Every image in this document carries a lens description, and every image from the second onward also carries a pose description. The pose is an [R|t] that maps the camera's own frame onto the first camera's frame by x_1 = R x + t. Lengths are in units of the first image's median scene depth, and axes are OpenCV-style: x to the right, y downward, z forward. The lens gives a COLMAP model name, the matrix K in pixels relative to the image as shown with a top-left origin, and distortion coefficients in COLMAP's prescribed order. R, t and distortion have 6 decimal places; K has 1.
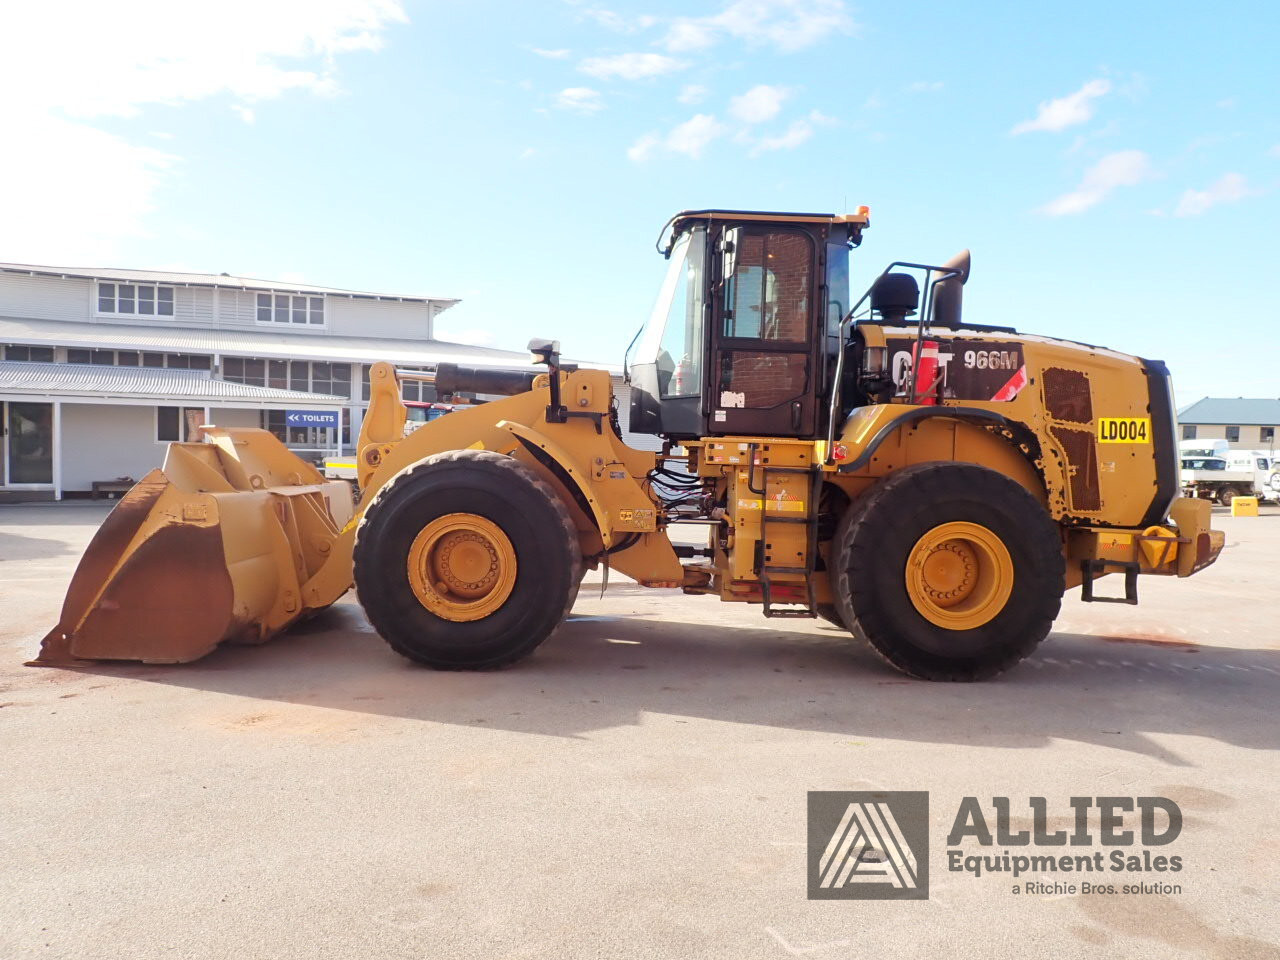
lens RADIAL K [[954.1, 0, 639.5], [0, 954.1, 488.2], [0, 0, 1]] dist [-0.005701, 0.002494]
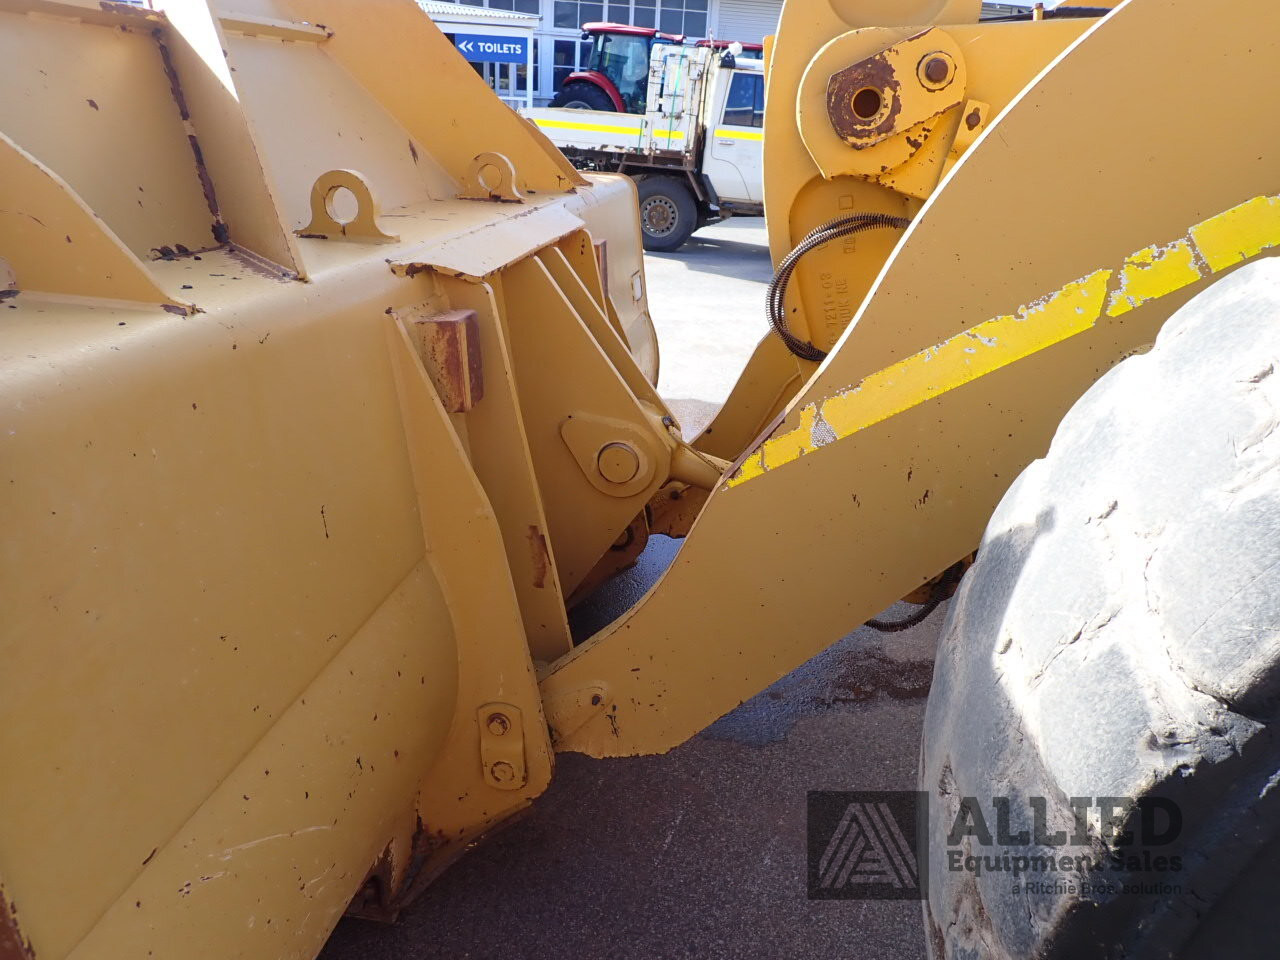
lens RADIAL K [[954.1, 0, 639.5], [0, 954.1, 488.2], [0, 0, 1]] dist [-0.005701, 0.002494]
pose [[0.983907, 0.090177, -0.154254, -0.285965], [-0.033895, 0.941825, 0.334391, -0.020190], [0.175434, -0.323782, 0.929725, 0.762799]]
